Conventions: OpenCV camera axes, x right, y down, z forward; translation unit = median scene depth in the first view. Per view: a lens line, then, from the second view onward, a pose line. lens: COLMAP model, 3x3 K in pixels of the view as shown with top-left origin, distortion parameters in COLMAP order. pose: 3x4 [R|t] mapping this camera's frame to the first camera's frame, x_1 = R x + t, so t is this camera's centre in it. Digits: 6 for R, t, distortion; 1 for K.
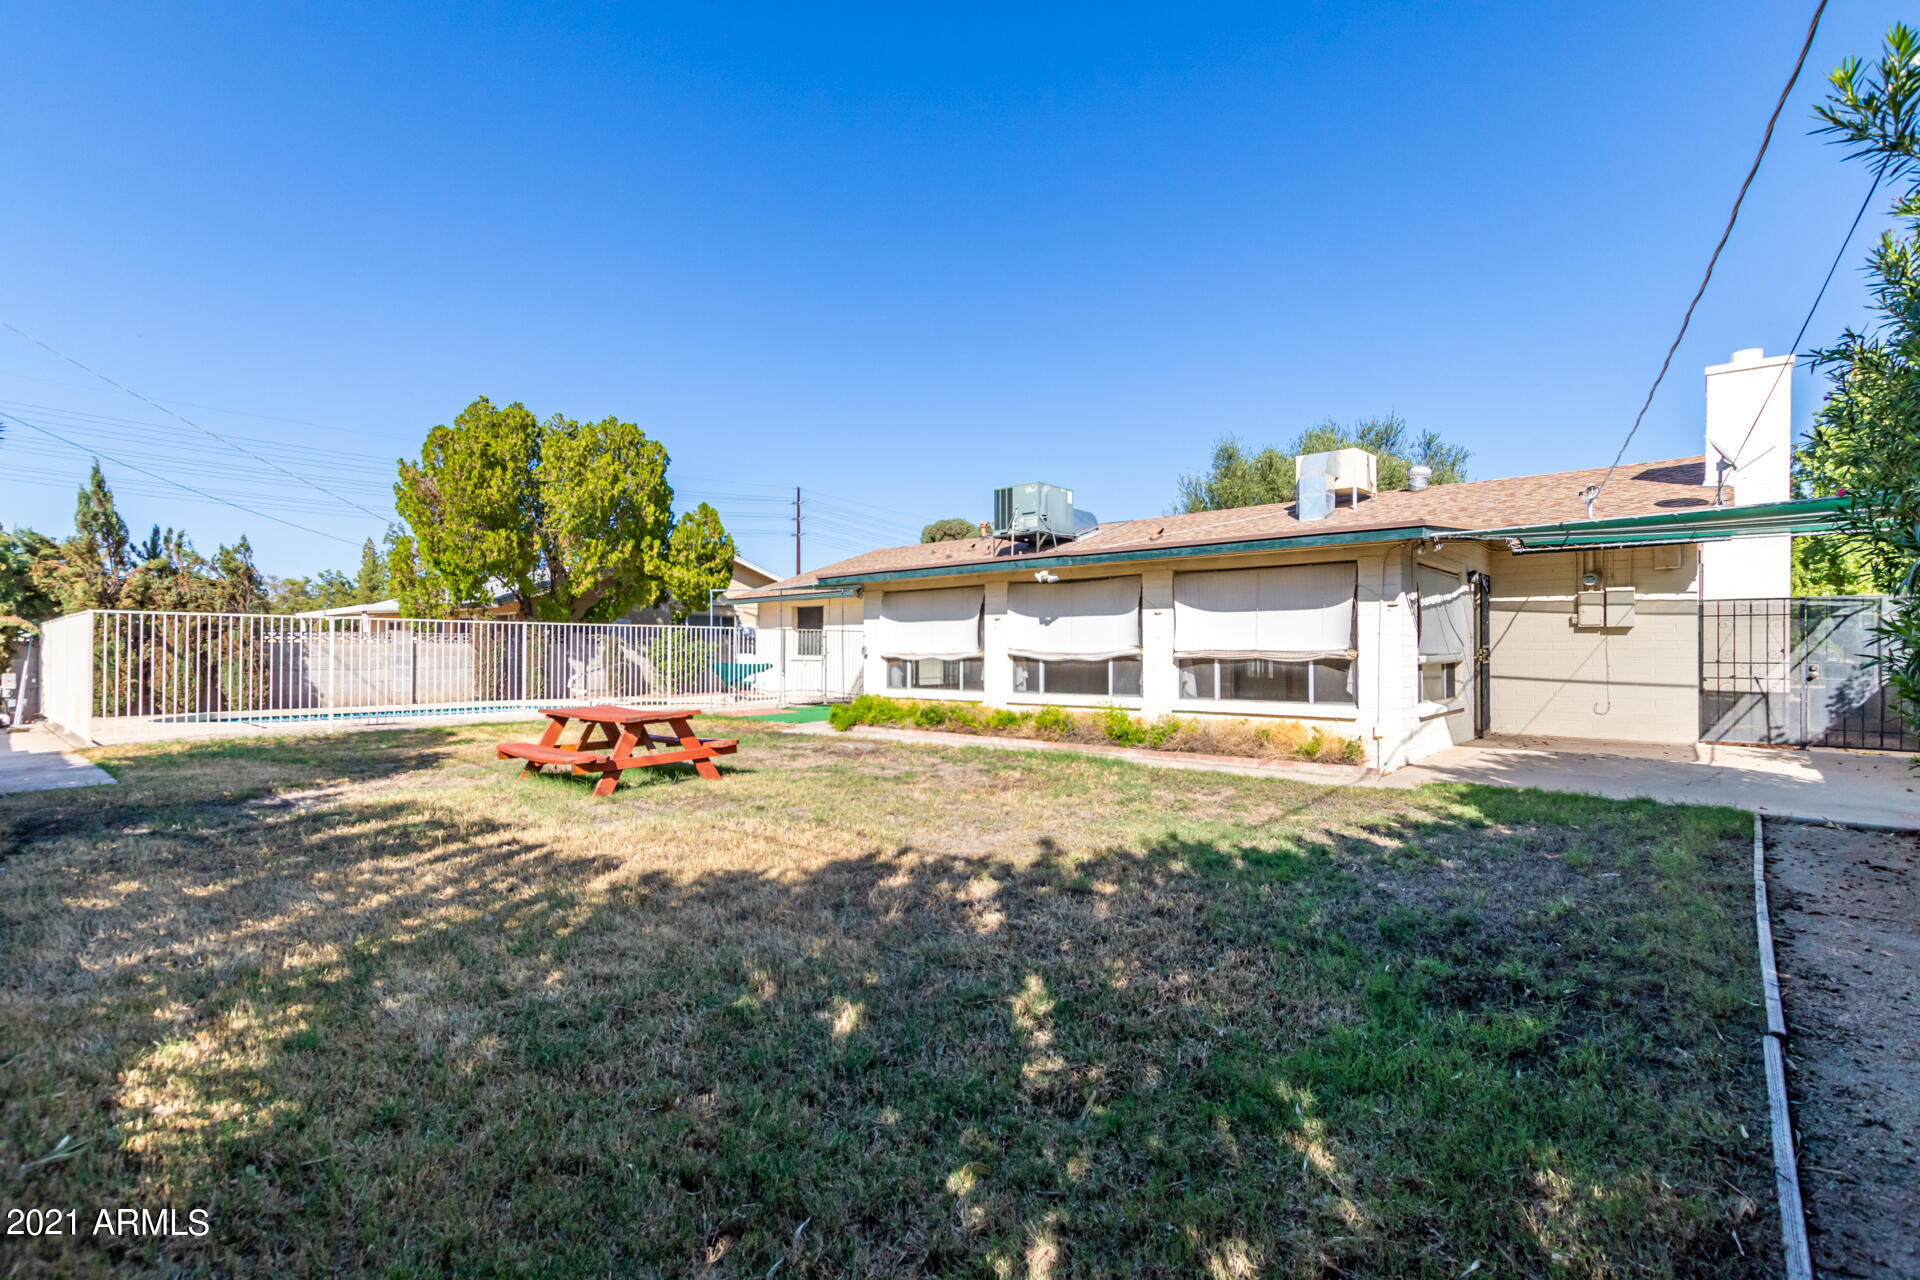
lens RADIAL K [[867.0, 0, 960.0], [0, 867.0, 640.0], [0, 0, 1]] dist [0.004977, -0.003961]
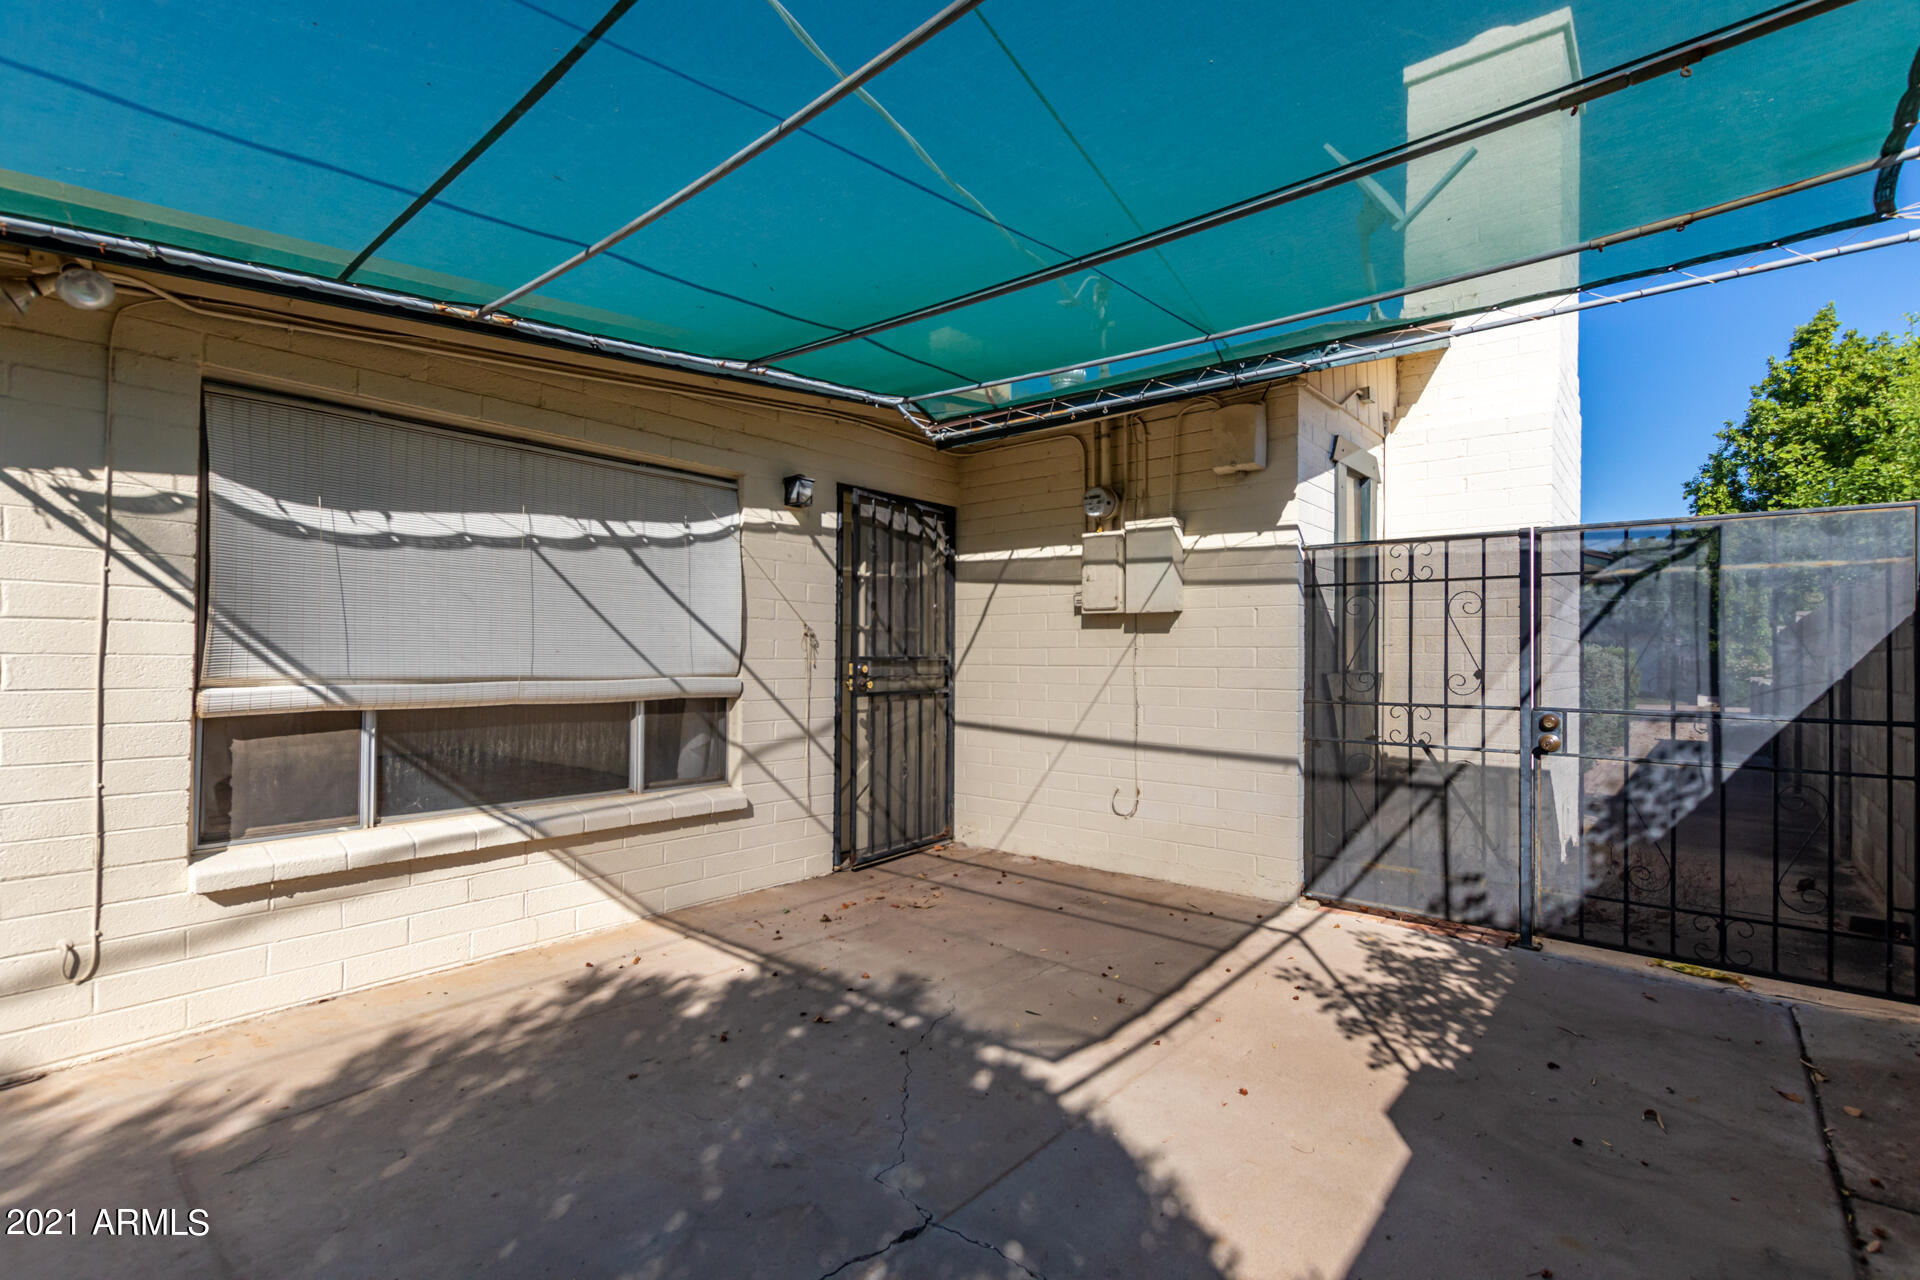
lens RADIAL K [[867.0, 0, 960.0], [0, 867.0, 640.0], [0, 0, 1]] dist [0.004977, -0.003961]
pose [[0.999709, 0.009014, 0.022360, 0.300700], [-0.008844, 0.999931, -0.007698, 0.000796], [-0.022428, 0.007498, 0.999720, 0.265001]]
